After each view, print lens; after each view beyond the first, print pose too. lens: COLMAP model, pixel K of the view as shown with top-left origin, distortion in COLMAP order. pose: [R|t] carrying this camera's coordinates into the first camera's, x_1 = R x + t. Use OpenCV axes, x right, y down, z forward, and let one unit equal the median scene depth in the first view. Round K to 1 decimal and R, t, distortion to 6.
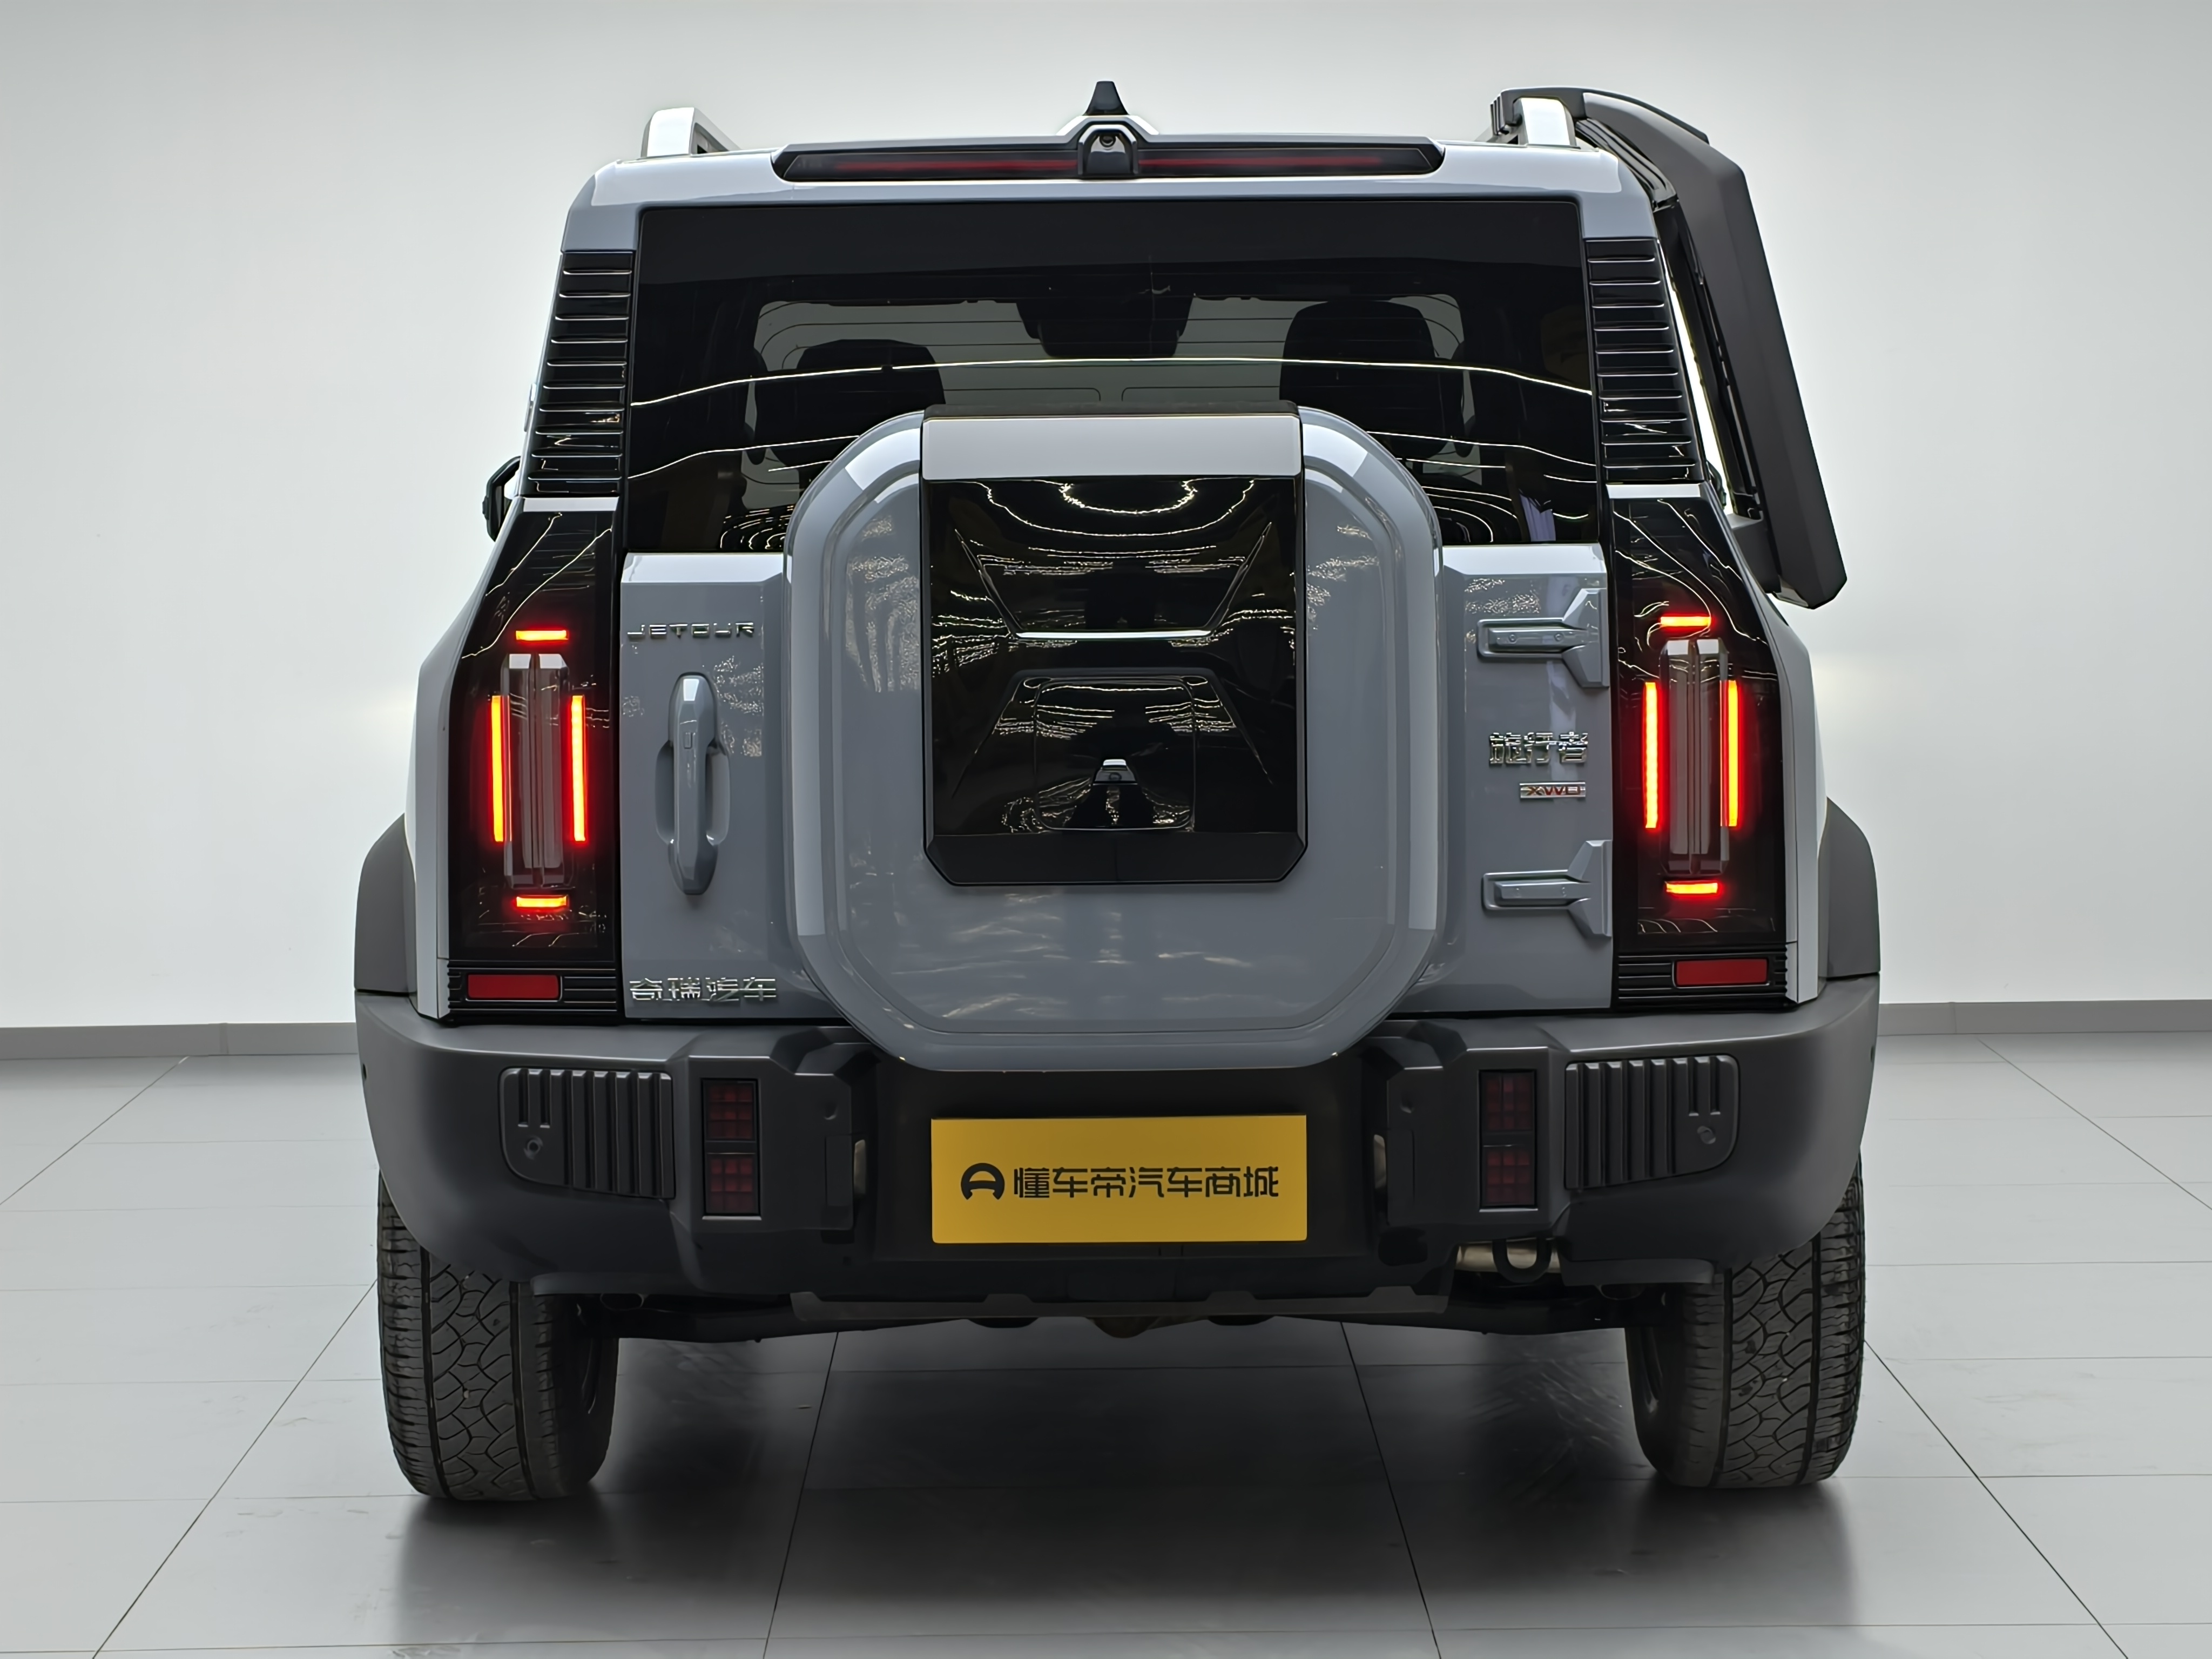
lens RADIAL K [[4455.7, 0, 1106.0], [0, 4455.7, 829.5], [0, 0, 1]] dist [0.169550, -0.035480]
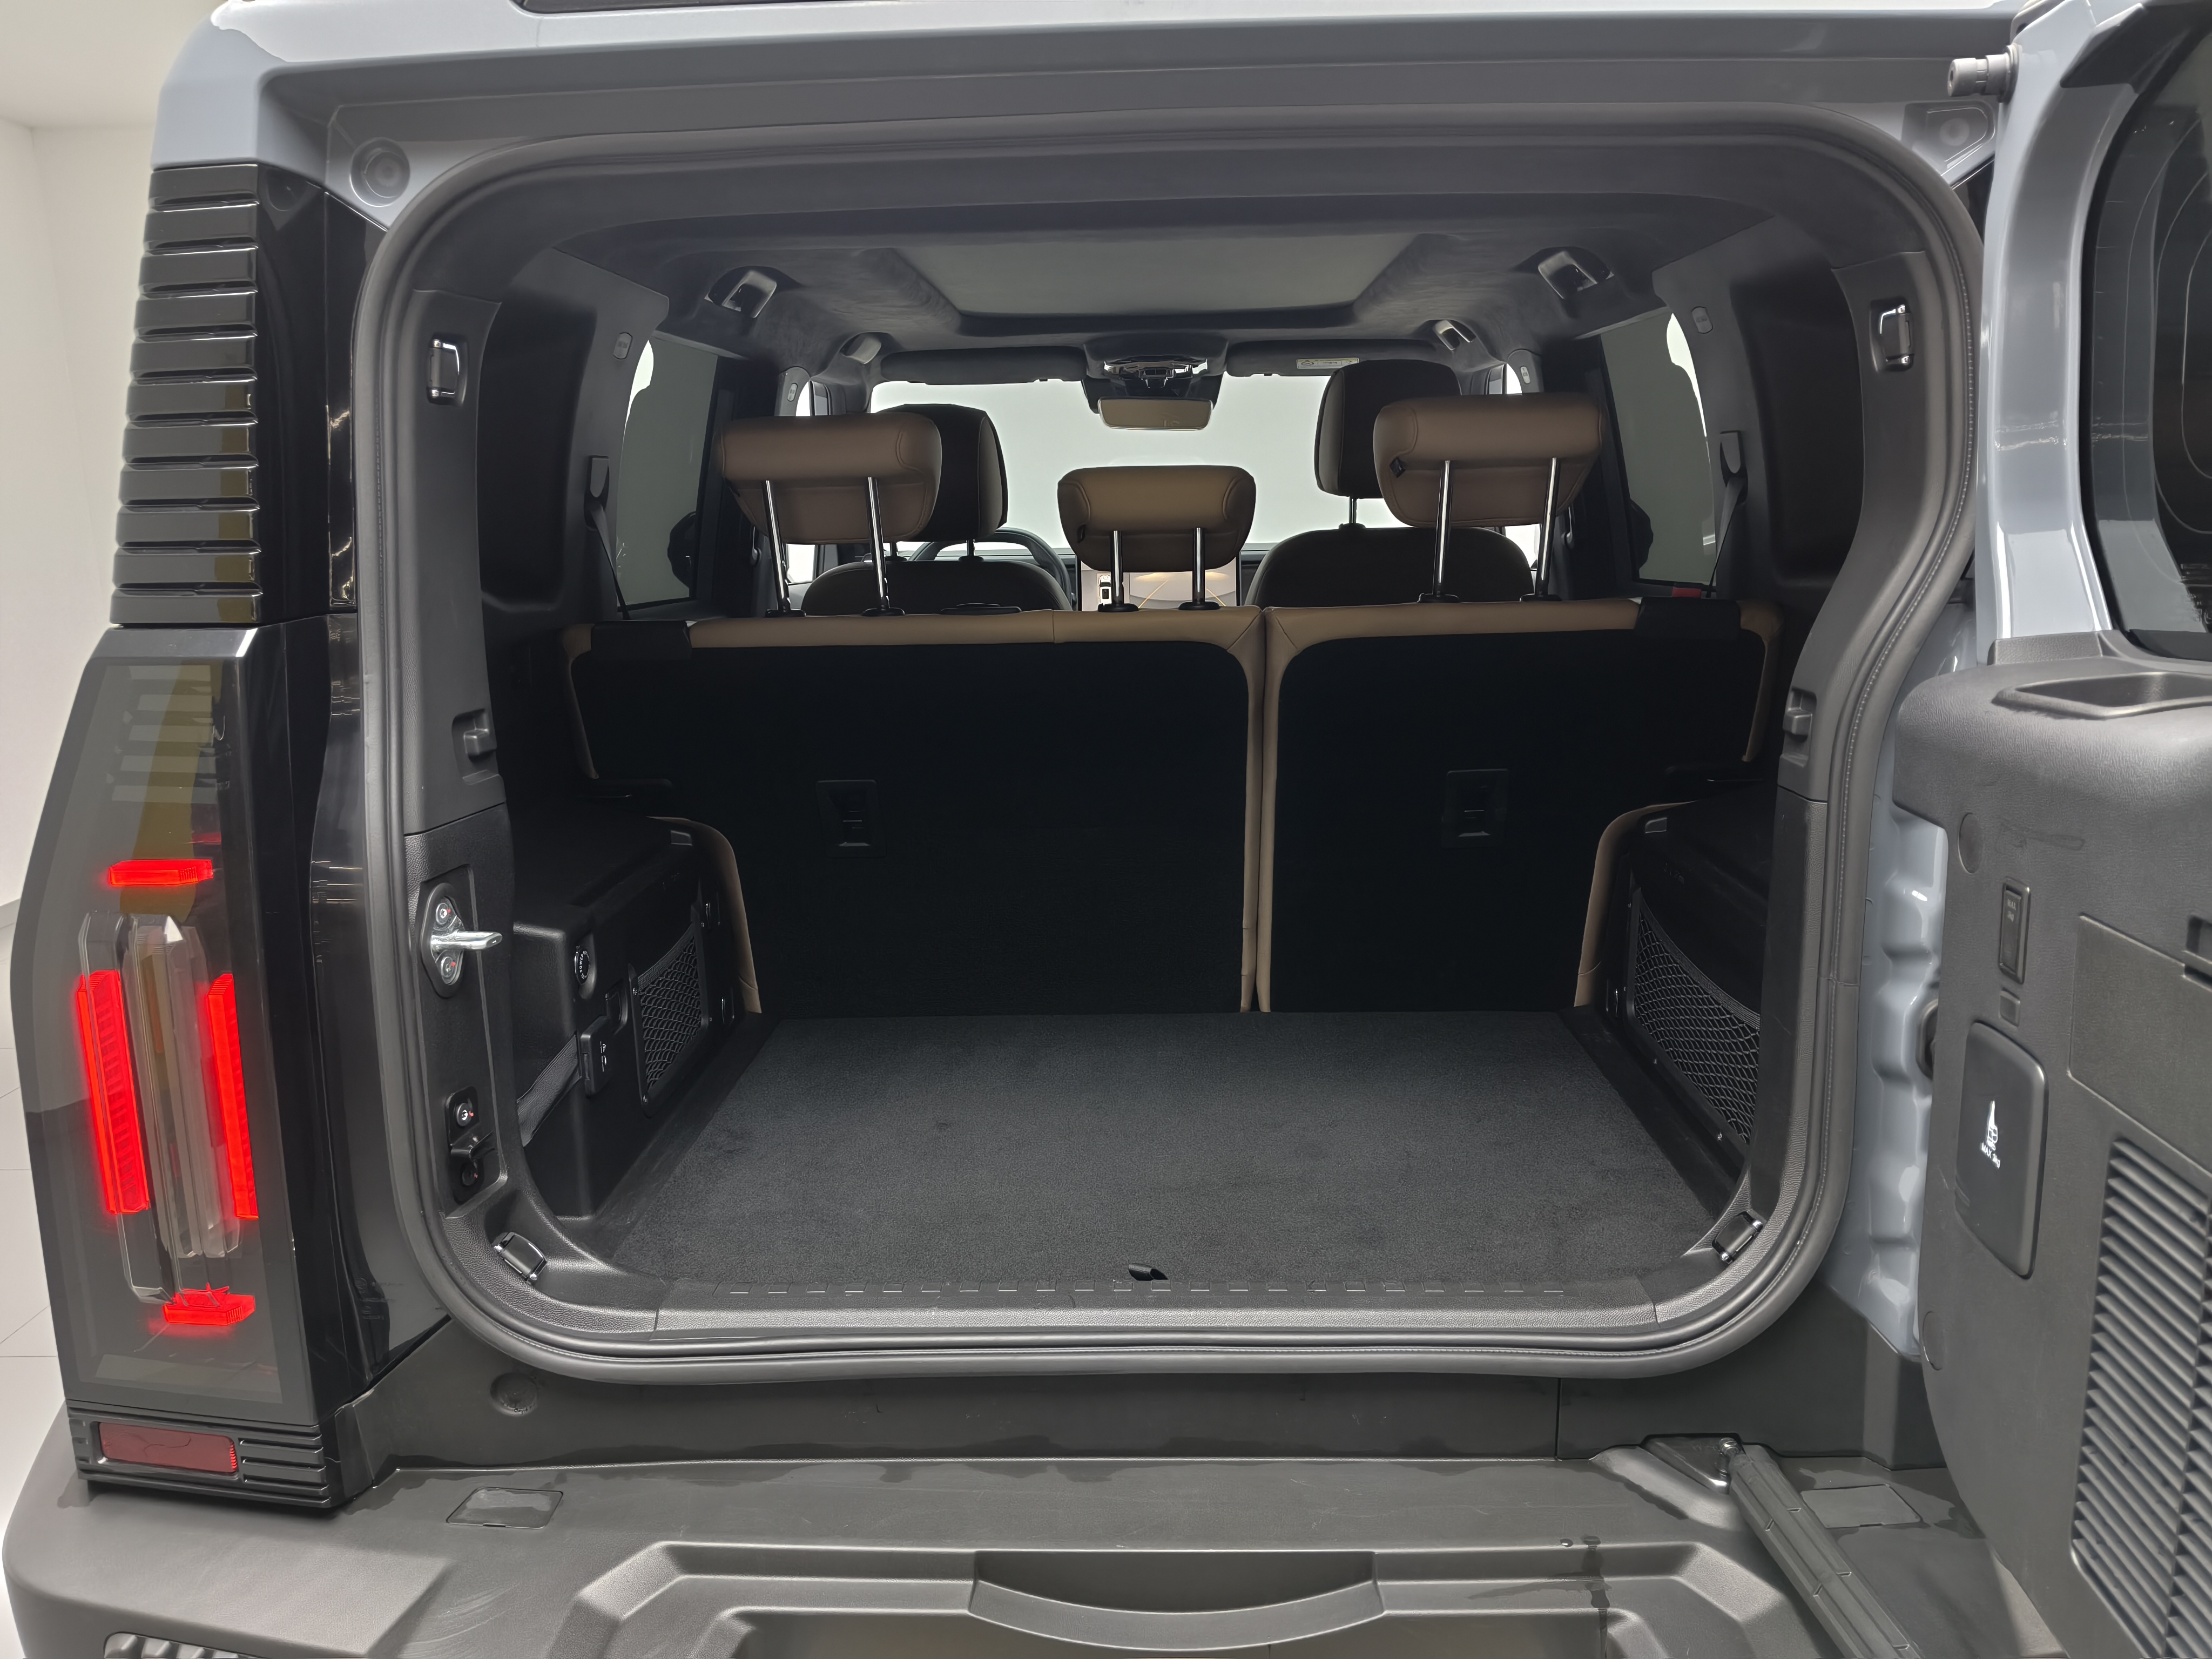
lens RADIAL K [[1678.0, 0, 1106.0], [0, 1678.0, 829.5], [0, 0, 1]] dist [0.077826, -0.130781]
pose [[0.999587, -0.003387, -0.028549, 0.000085], [0.006621, 0.993465, 0.113943, -0.072945], [0.027976, -0.114085, 0.993077, 0.797773]]
